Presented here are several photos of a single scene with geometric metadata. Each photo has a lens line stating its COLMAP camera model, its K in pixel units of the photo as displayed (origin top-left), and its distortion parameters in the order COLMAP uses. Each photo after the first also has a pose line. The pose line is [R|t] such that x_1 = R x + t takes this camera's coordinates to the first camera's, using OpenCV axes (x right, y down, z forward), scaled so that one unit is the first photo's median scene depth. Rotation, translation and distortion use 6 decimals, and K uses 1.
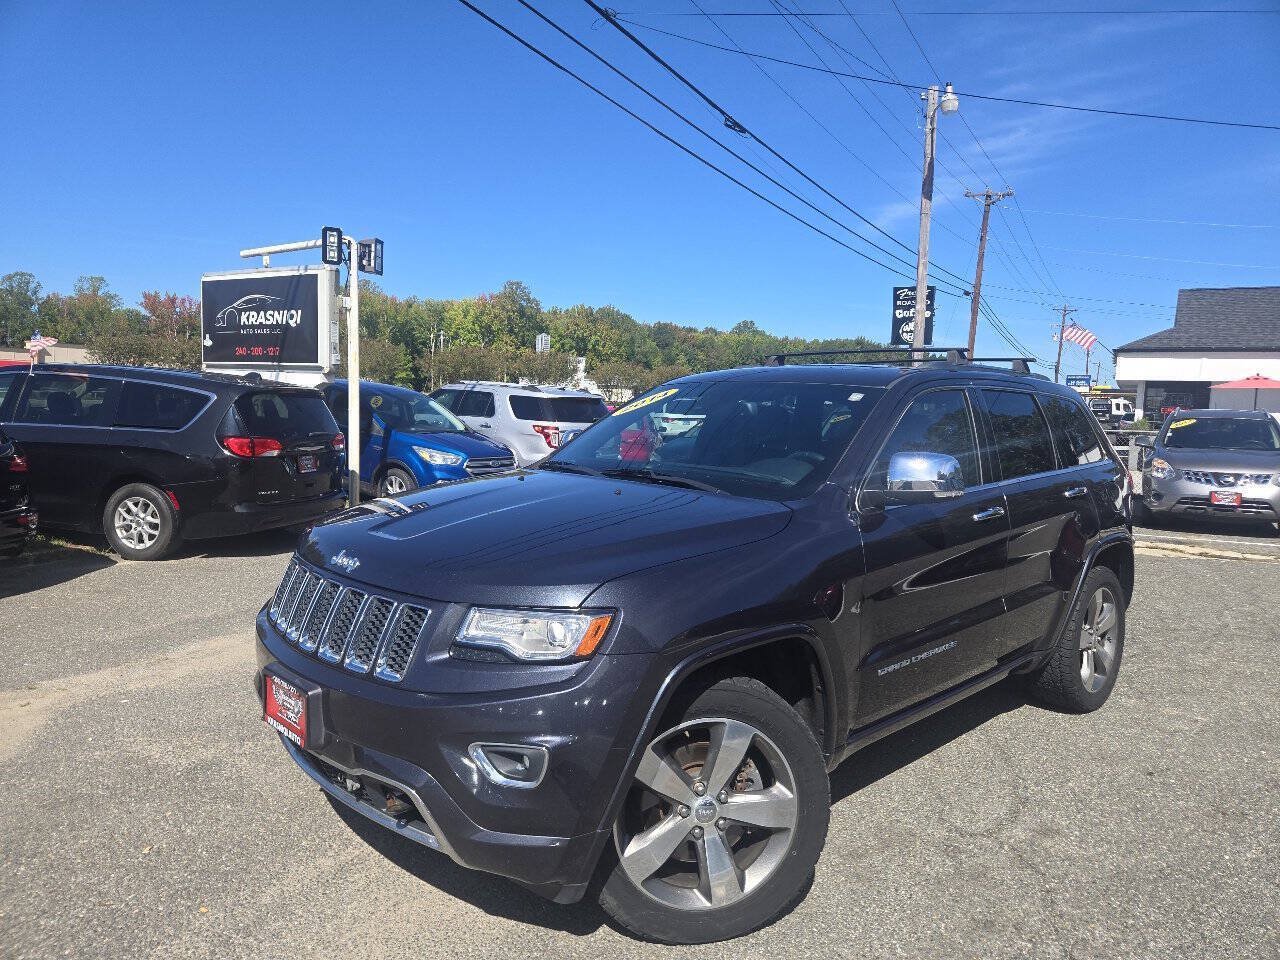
lens RADIAL K [[877.2, 0, 640.0], [0, 877.2, 480.0], [0, 0, 1]] dist [0.073700, -0.056962]
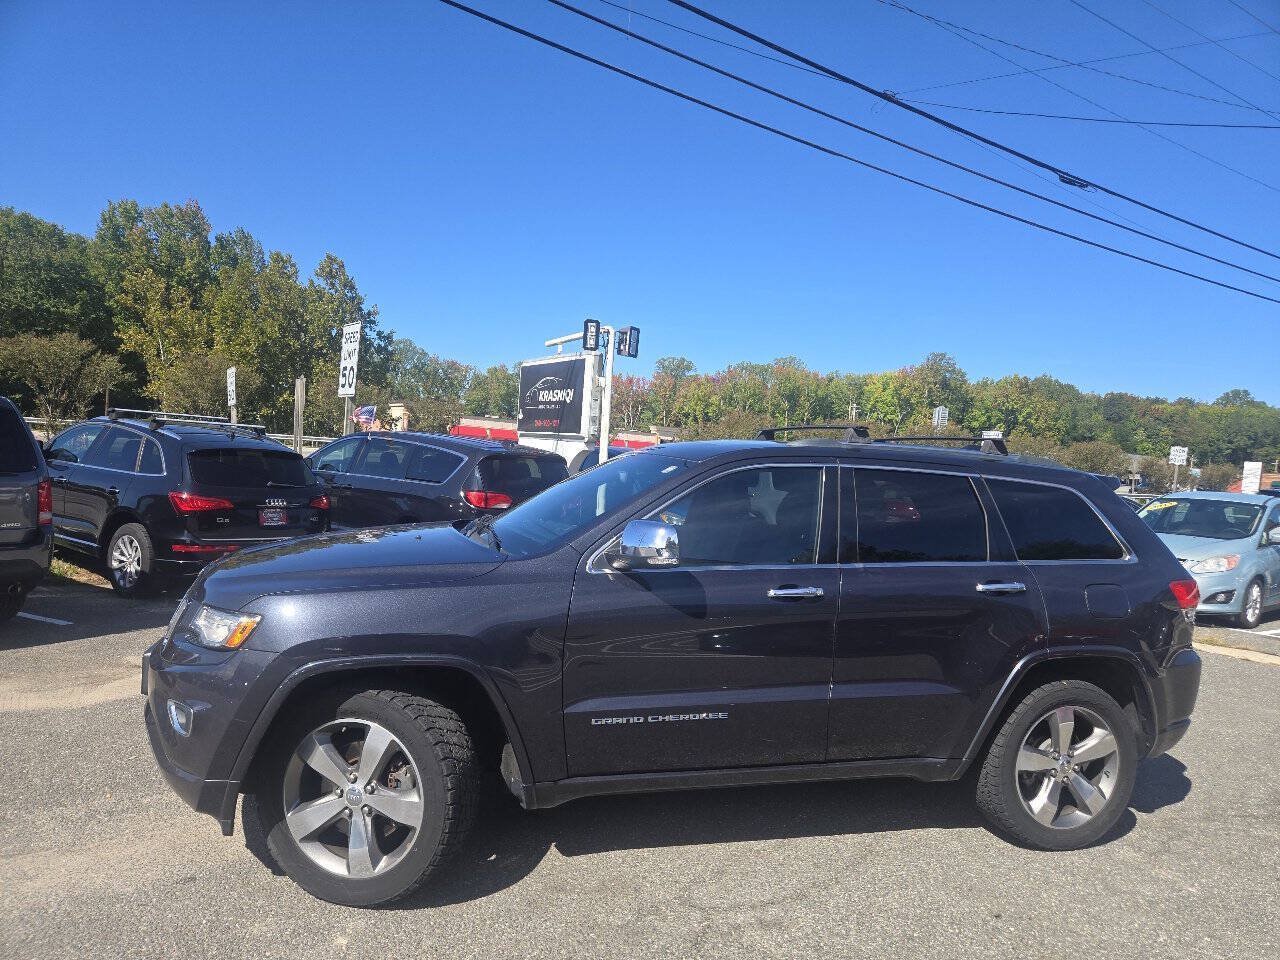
lens RADIAL K [[871.9, 0, 628.4], [0, 871.9, 487.7], [0, 0, 1]] dist [0.070952, -0.052670]
pose [[0.880784, 0.044271, -0.471445, 0.238896], [-0.078180, 0.995552, -0.052574, -0.004209], [0.467021, 0.083164, 0.880327, 0.016285]]
